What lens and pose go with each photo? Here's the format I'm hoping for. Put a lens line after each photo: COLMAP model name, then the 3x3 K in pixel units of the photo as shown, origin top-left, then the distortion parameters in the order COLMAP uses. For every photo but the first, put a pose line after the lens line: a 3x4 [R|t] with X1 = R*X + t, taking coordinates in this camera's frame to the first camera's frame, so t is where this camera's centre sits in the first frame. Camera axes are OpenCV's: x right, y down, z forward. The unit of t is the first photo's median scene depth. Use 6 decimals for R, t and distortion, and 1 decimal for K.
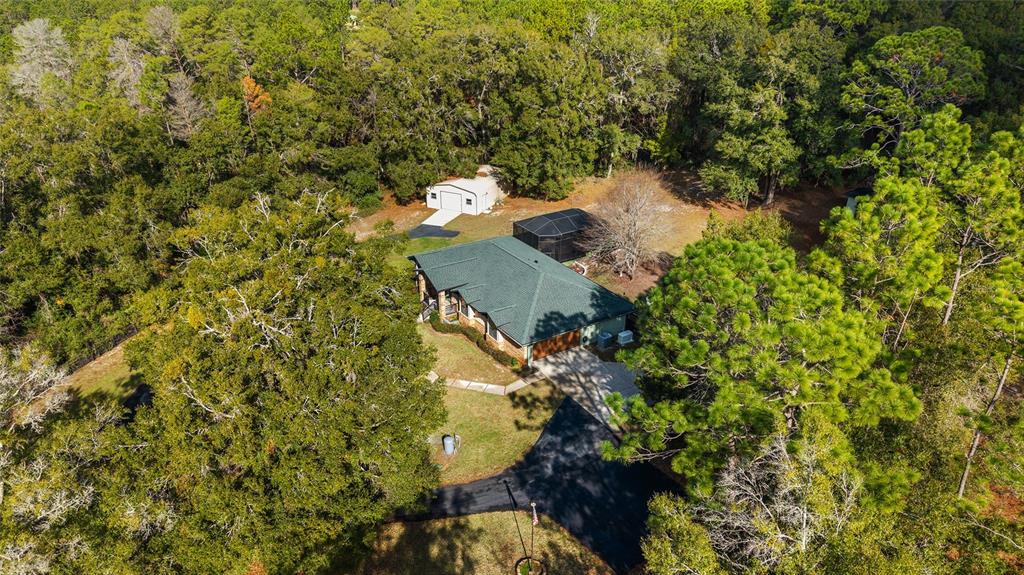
lens RADIAL K [[720.8, 0, 511.9], [0, 720.8, 294.3], [0, 0, 1]] dist [0.013926, -0.017731]
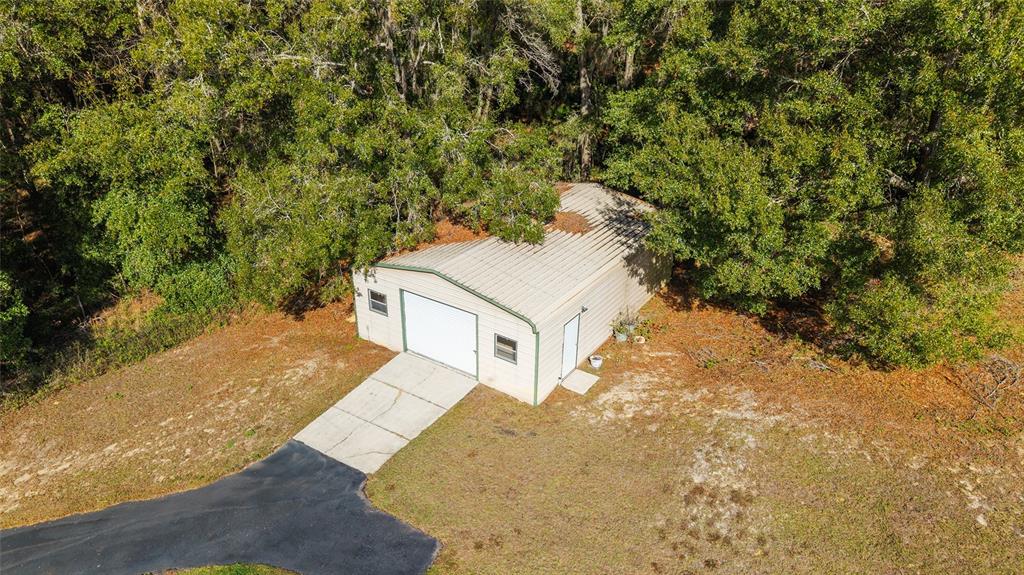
lens RADIAL K [[720.8, 0, 508.9], [0, 720.8, 284.1], [0, 0, 1]] dist [0.013926, -0.017731]
pose [[0.991001, 0.064681, -0.117188, -0.032139], [-0.064725, 0.997897, 0.003437, -0.146649], [0.117164, 0.004179, 0.993104, 0.748932]]
